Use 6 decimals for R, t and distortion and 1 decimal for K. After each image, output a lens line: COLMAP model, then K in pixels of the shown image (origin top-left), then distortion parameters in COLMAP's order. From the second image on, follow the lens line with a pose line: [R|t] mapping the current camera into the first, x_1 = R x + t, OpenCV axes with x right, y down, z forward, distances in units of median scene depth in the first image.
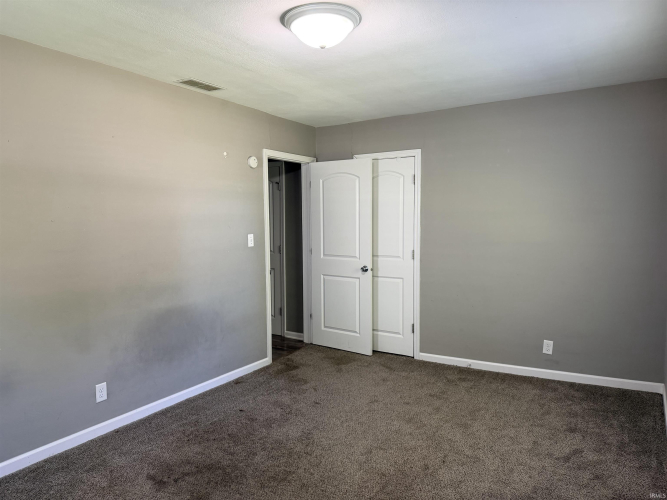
lens RADIAL K [[470.1, 0, 338.0], [0, 470.1, 250.3], [0, 0, 1]] dist [0.089119, -0.118107]
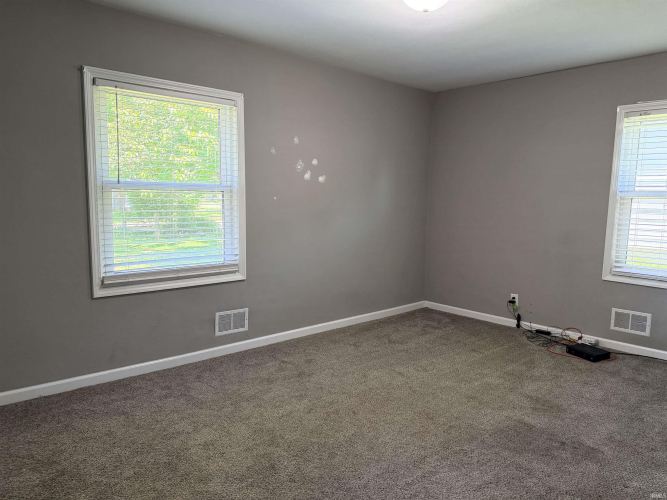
lens RADIAL K [[470.1, 0, 338.0], [0, 470.1, 250.3], [0, 0, 1]] dist [0.089119, -0.118107]
pose [[-0.960952, -0.051452, 0.271890, -0.110813], [0.001465, 0.981602, 0.190933, -0.066893], [-0.276711, 0.183875, -0.943197, 1.526066]]
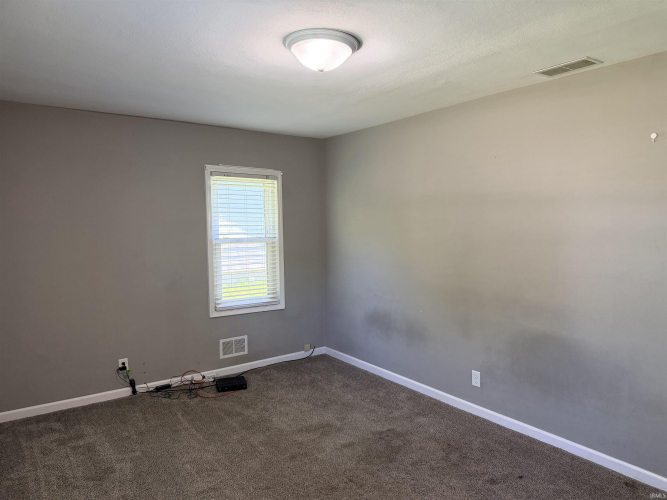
lens RADIAL K [[470.1, 0, 338.0], [0, 470.1, 250.3], [0, 0, 1]] dist [0.089119, -0.118107]
pose [[-0.395305, 0.055004, -0.916901, 0.652114], [-0.064269, 0.994103, 0.087344, -0.091678], [0.916299, 0.093455, -0.389439, 1.041291]]
